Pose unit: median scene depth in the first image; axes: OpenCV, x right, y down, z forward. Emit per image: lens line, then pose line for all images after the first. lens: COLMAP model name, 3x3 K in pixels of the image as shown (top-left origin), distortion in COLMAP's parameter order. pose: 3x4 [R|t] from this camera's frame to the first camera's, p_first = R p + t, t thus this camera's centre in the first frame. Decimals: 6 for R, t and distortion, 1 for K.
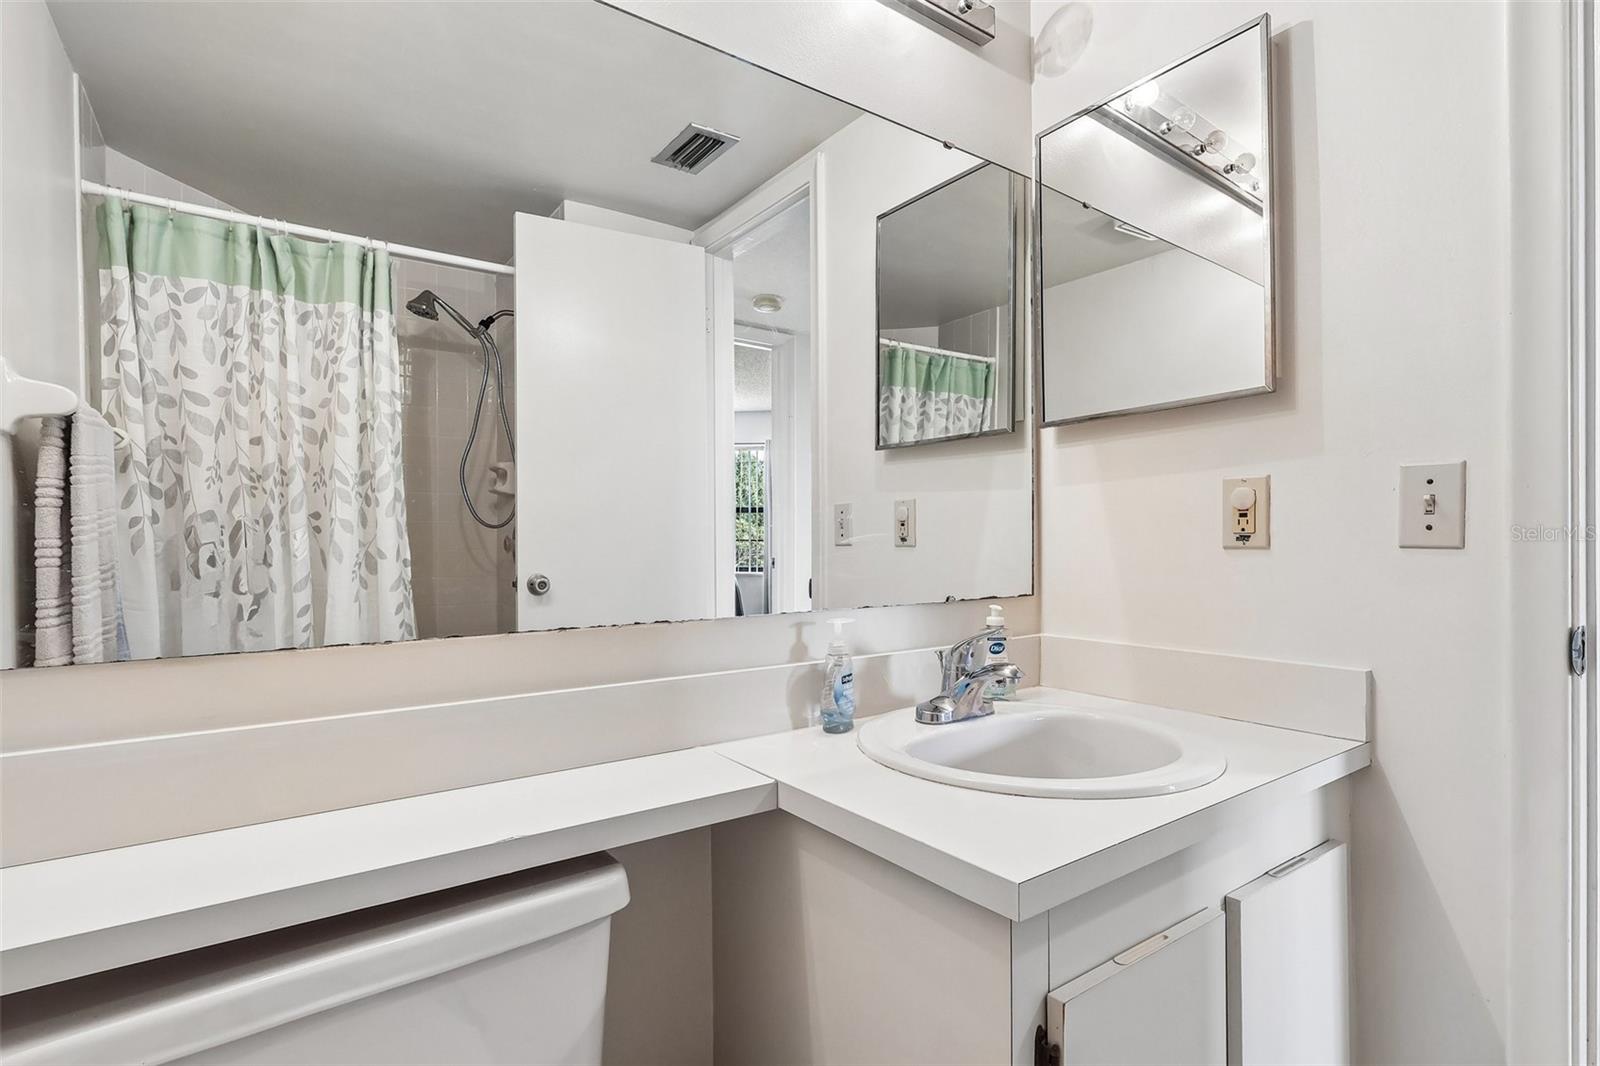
lens RADIAL K [[767.6, 0, 799.2], [0, 767.6, 542.5], [0, 0, 1]] dist [-0.004355, 0.002537]
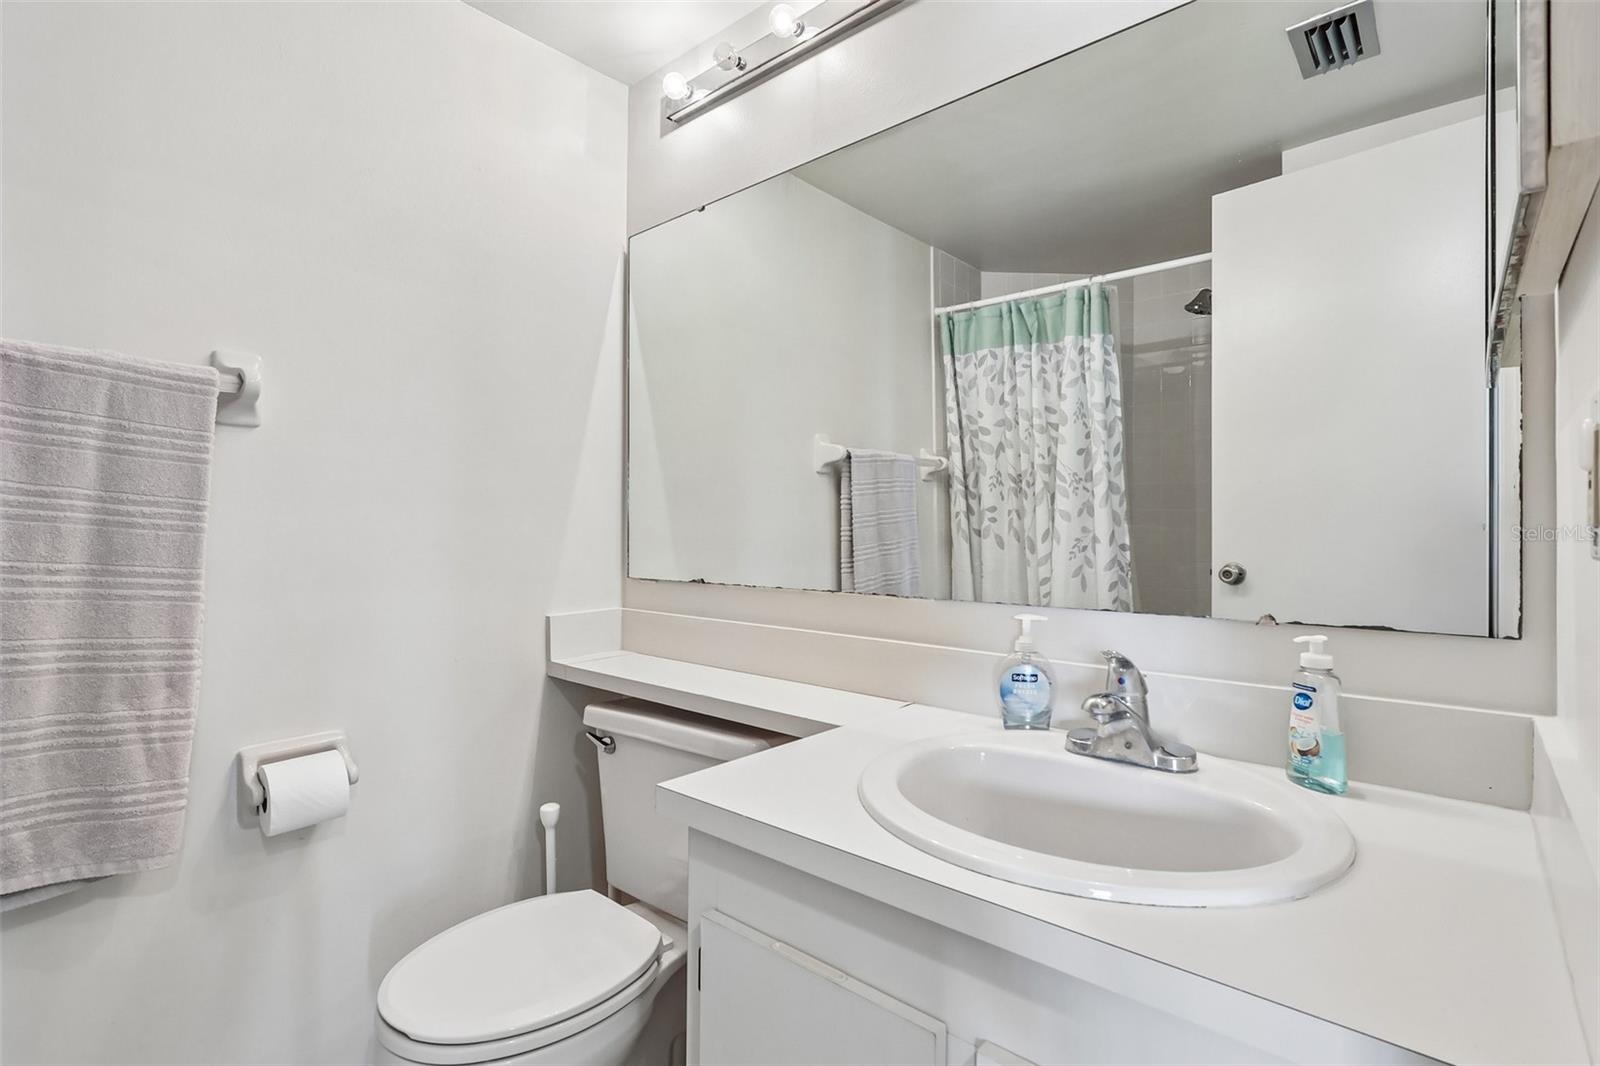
lens RADIAL K [[767.6, 0, 809.4], [0, 767.6, 522.2], [0, 0, 1]] dist [-0.004355, 0.002537]
pose [[0.246435, -0.000124, -0.969159, 0.537265], [-0.003842, 0.999992, -0.001105, -0.008234], [0.969152, 0.003996, 0.246432, 0.295366]]
